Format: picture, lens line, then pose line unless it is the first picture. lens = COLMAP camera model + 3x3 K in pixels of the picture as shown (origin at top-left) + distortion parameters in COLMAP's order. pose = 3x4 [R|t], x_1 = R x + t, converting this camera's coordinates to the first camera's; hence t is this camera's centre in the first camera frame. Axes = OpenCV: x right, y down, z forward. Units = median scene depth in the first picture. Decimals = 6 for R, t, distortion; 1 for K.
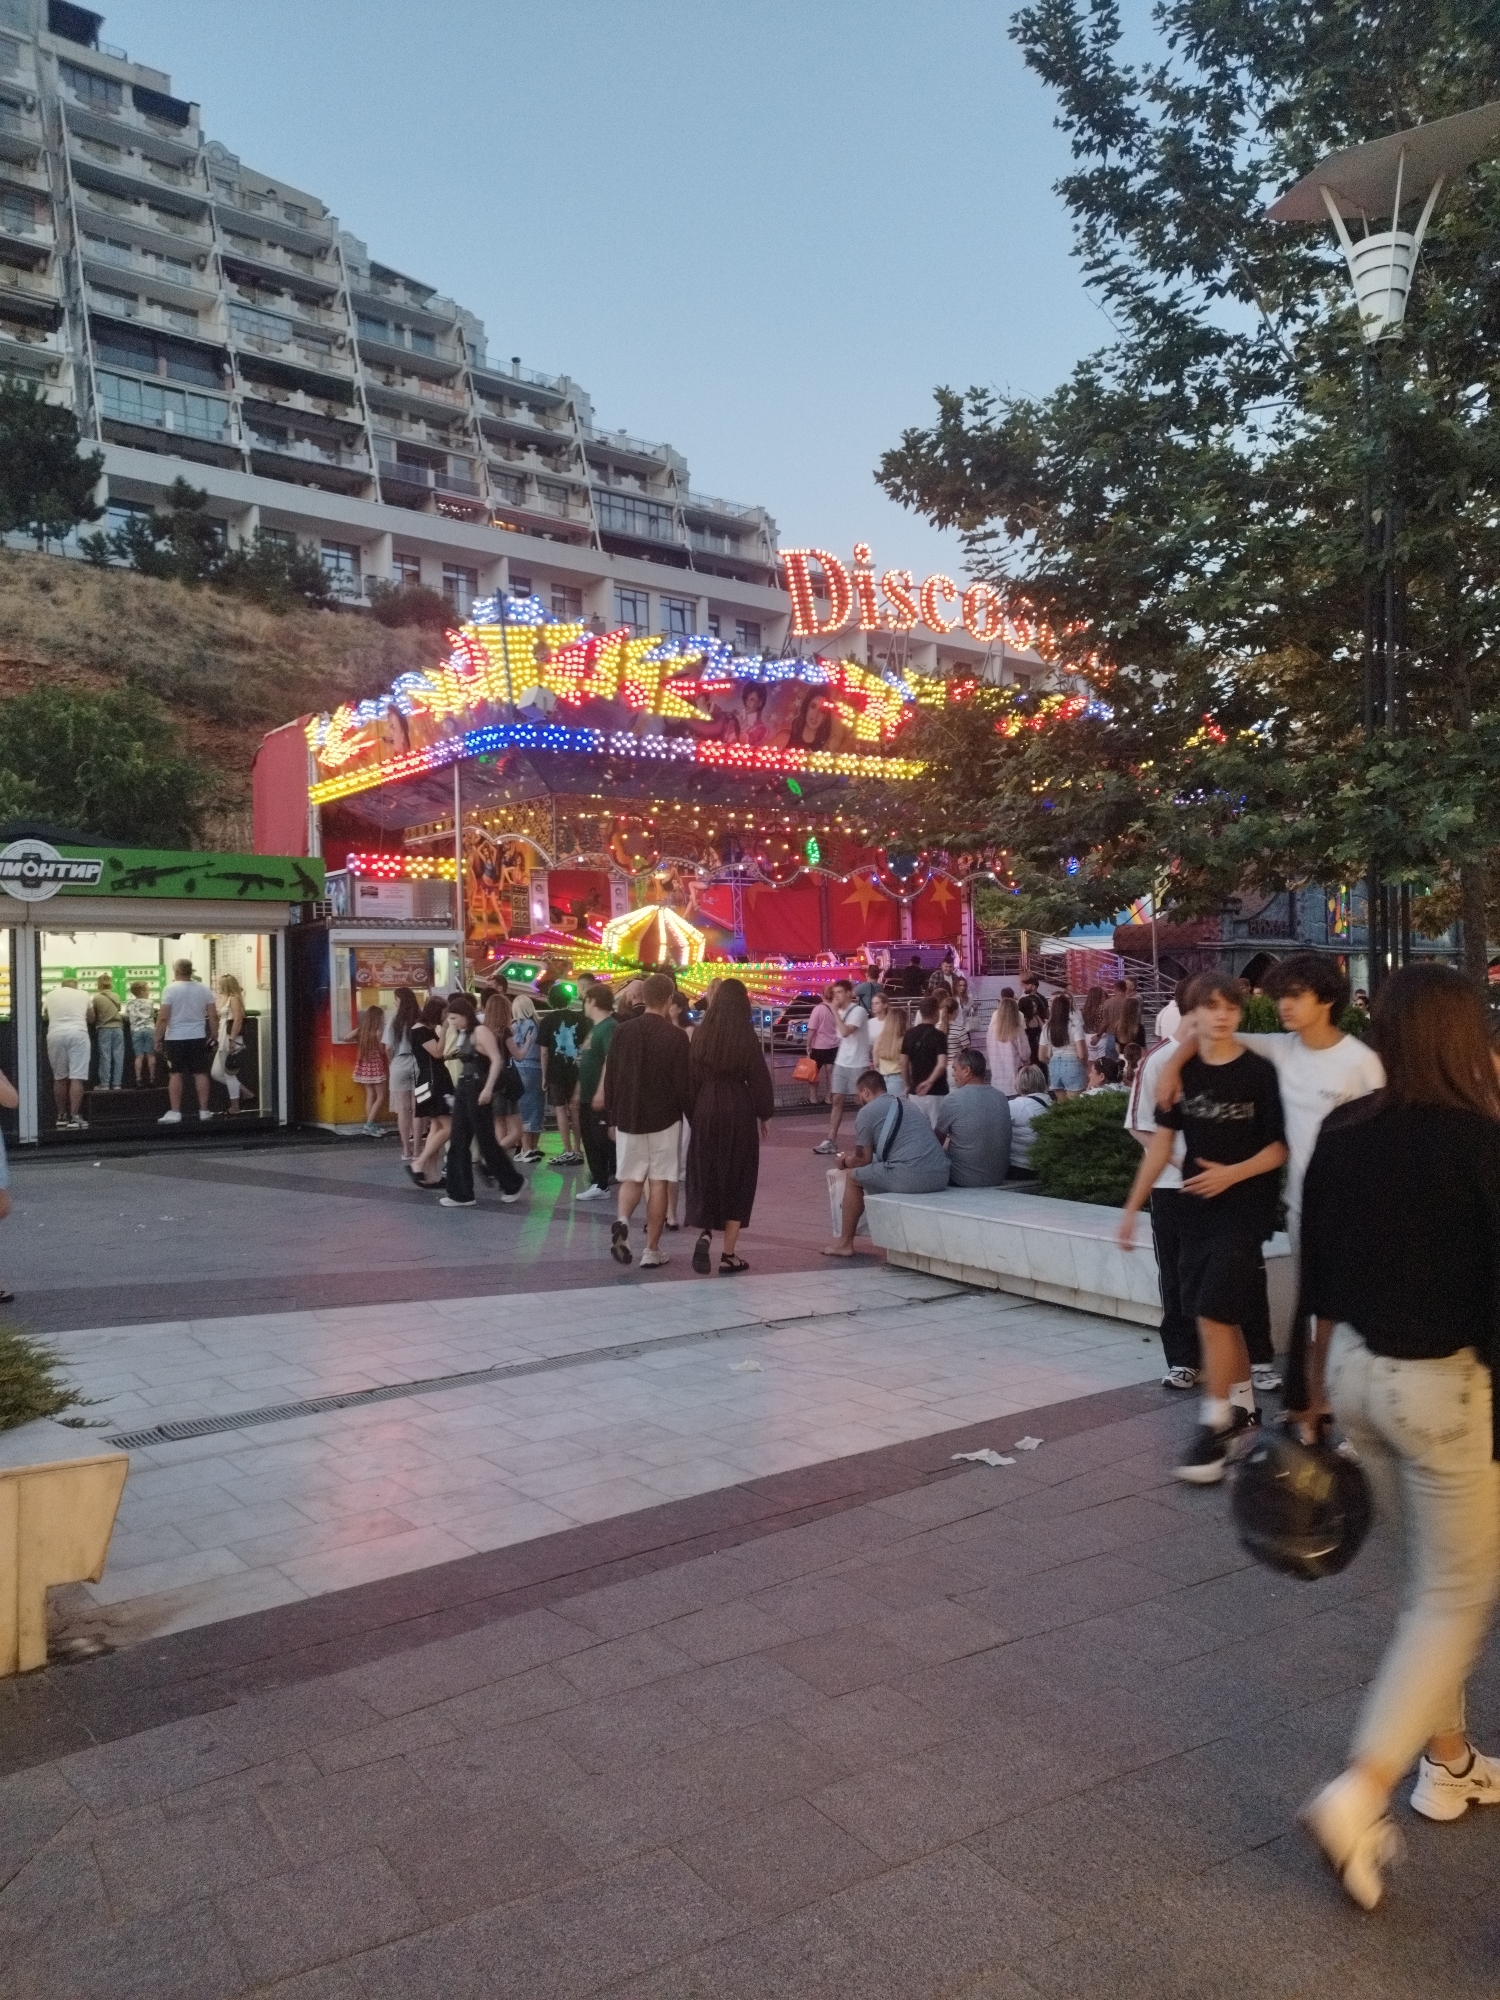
lens RADIAL K [[1432.4, 0, 748.1], [0, 1432.4, 998.7], [0, 0, 1]] dist [0.005646, 0.002089]
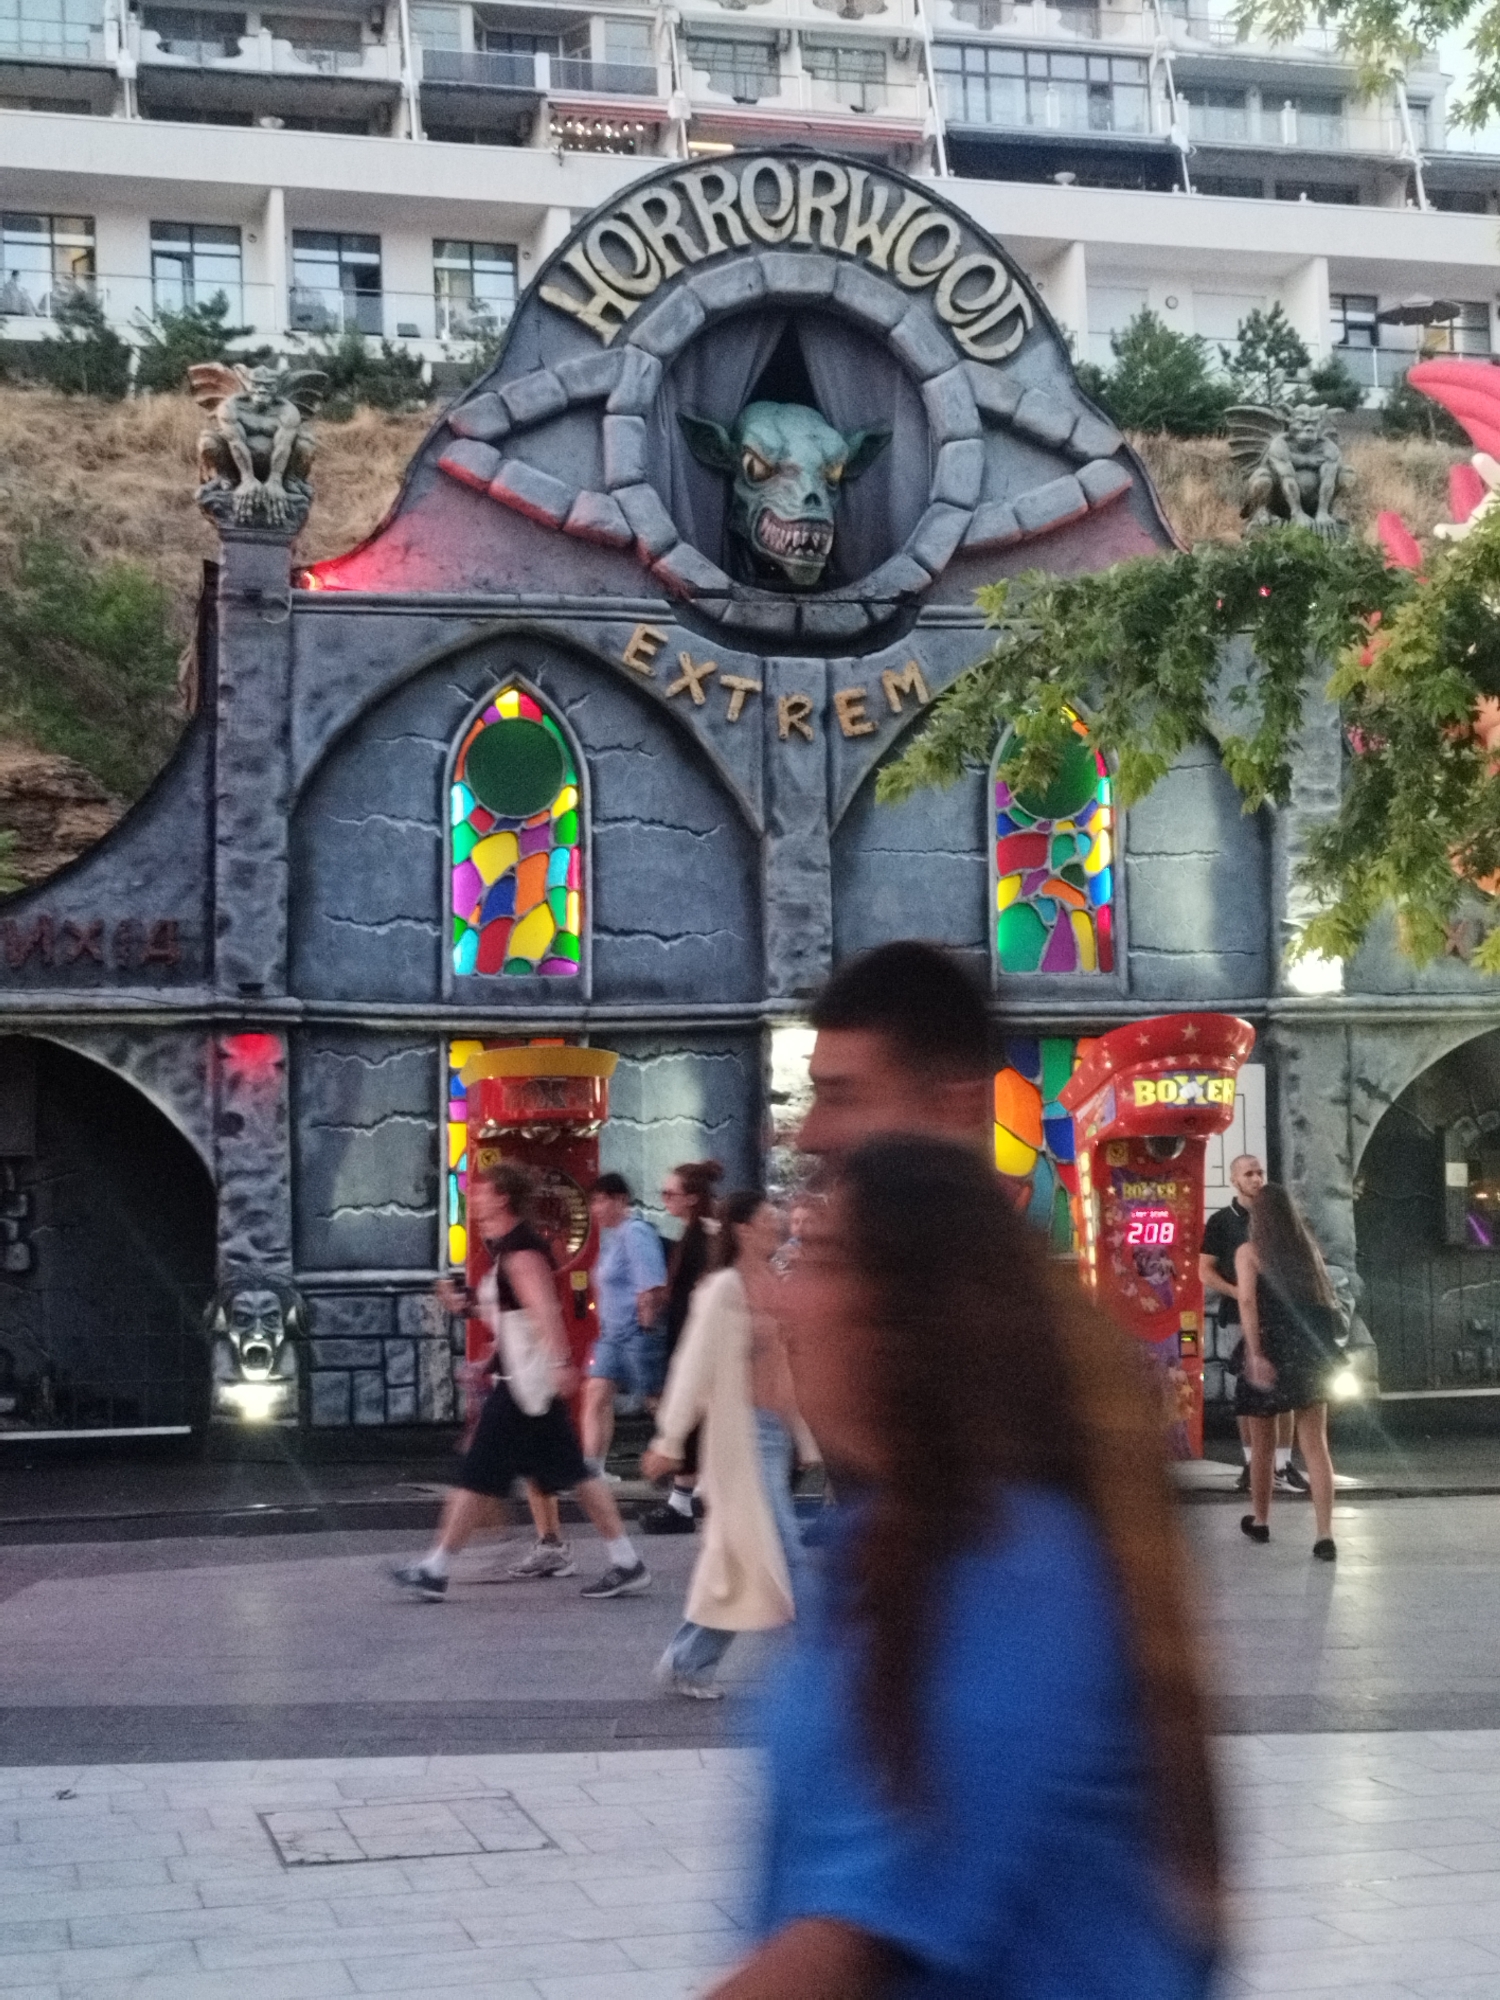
lens RADIAL K [[1432.4, 0, 751.6], [0, 1432.4, 1003.2], [0, 0, 1]] dist [0.005646, 0.002089]
pose [[0.839608, 0.119260, -0.529939, 0.151584], [-0.035539, 0.985571, 0.165492, -0.123156], [0.542029, -0.120115, 0.831731, 0.574140]]
